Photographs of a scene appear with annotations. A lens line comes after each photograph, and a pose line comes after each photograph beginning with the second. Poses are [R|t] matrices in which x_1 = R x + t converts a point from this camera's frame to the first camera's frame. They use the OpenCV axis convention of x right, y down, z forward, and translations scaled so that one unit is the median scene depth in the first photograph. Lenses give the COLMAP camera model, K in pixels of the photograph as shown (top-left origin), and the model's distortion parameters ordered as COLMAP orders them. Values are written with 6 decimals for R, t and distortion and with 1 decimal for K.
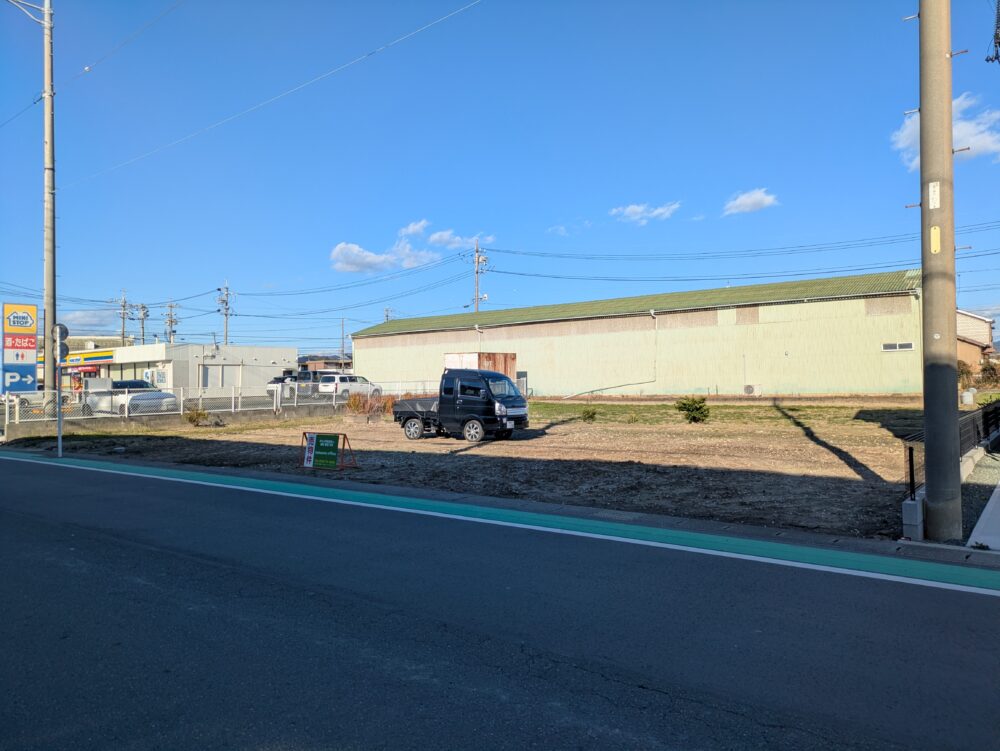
lens RADIAL K [[731.8, 0, 500.0], [0, 731.8, 369.1], [0, 0, 1]] dist [0.066482, -0.048318]
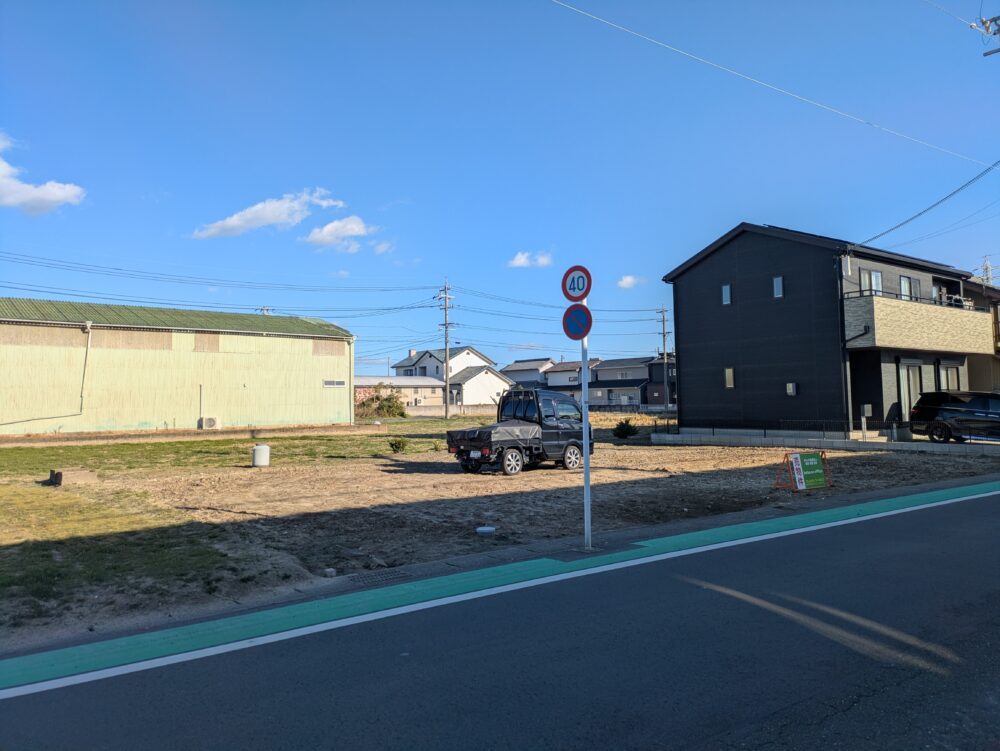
lens RADIAL K [[731.8, 0, 498.7], [0, 731.8, 352.7], [0, 0, 1]] dist [0.066482, -0.048318]
pose [[0.246238, 0.083839, 0.965576, -0.582196], [-0.008669, 0.996402, -0.084305, 0.018840], [-0.969171, 0.012389, 0.246079, 0.515036]]
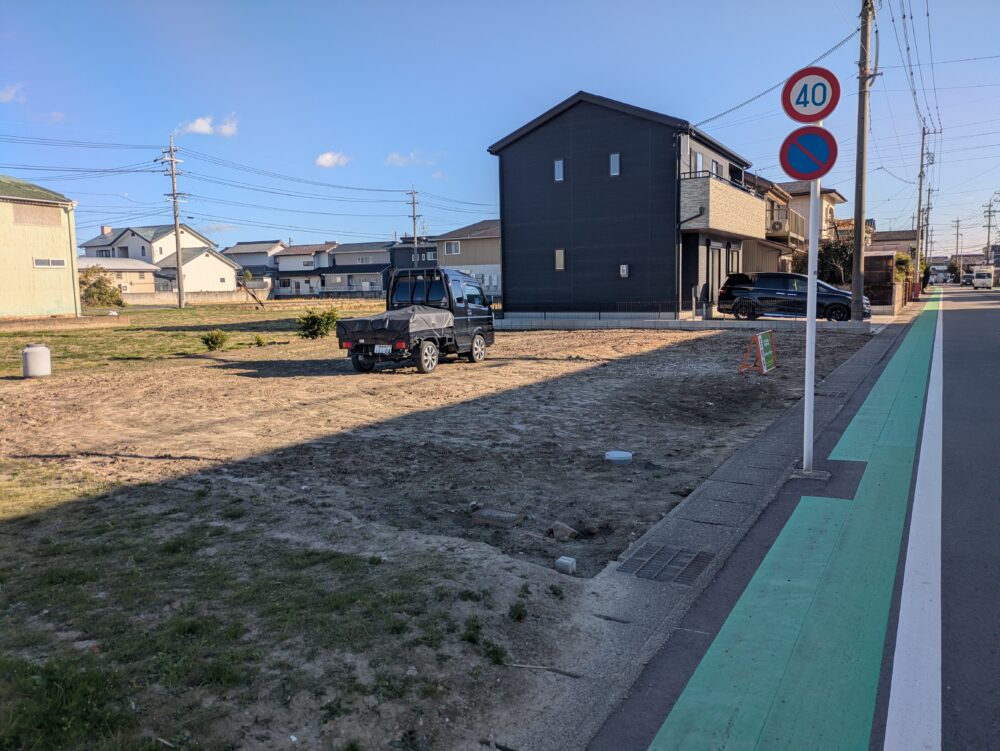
lens RADIAL K [[731.8, 0, 505.3], [0, 731.8, 354.0], [0, 0, 1]] dist [0.066482, -0.048318]
pose [[-0.145155, -0.068963, 0.987003, -0.494710], [0.004702, 0.997509, 0.070388, 0.021082], [-0.989398, 0.014858, -0.144469, 0.650566]]
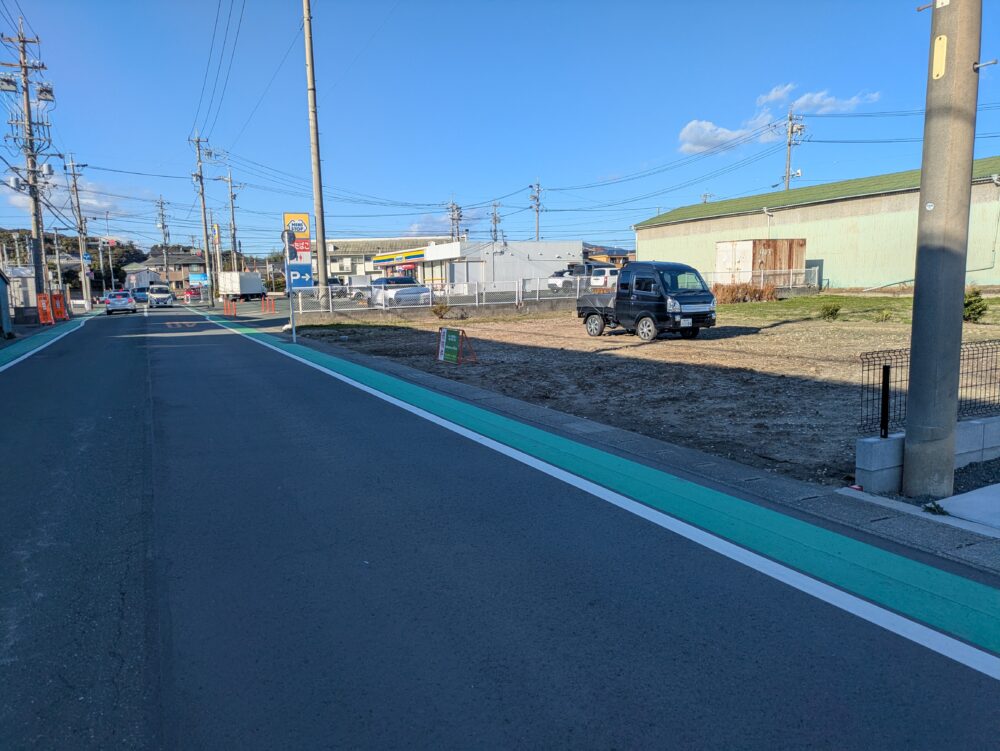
lens RADIAL K [[731.8, 0, 488.2], [0, 731.8, 382.2], [0, 0, 1]] dist [0.066482, -0.048318]
pose [[0.893437, 0.052867, -0.446067, 0.122830], [0.020566, 0.987194, 0.158193, -0.000365], [0.448718, -0.150509, 0.880908, 0.043617]]
